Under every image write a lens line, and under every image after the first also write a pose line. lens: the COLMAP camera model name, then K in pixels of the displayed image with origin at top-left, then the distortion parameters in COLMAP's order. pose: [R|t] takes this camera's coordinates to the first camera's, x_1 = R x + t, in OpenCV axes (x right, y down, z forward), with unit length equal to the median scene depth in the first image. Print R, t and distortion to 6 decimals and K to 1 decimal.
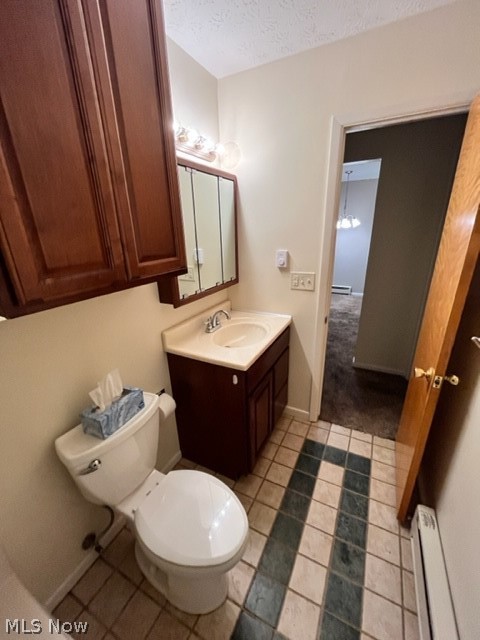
lens RADIAL K [[260.2, 0, 241.1], [0, 260.2, 320.8], [0, 0, 1]] dist [-0.002559, -0.000094]
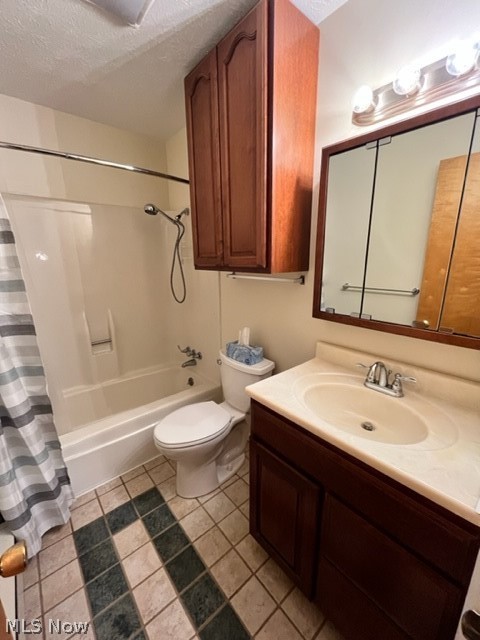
lens RADIAL K [[260.2, 0, 241.1], [0, 260.2, 320.8], [0, 0, 1]] dist [-0.002559, -0.000094]
pose [[-0.383712, 0.247292, -0.889726, 0.690972], [-0.291126, 0.881951, 0.370685, -0.317128], [0.876362, 0.401259, -0.266422, 1.078098]]
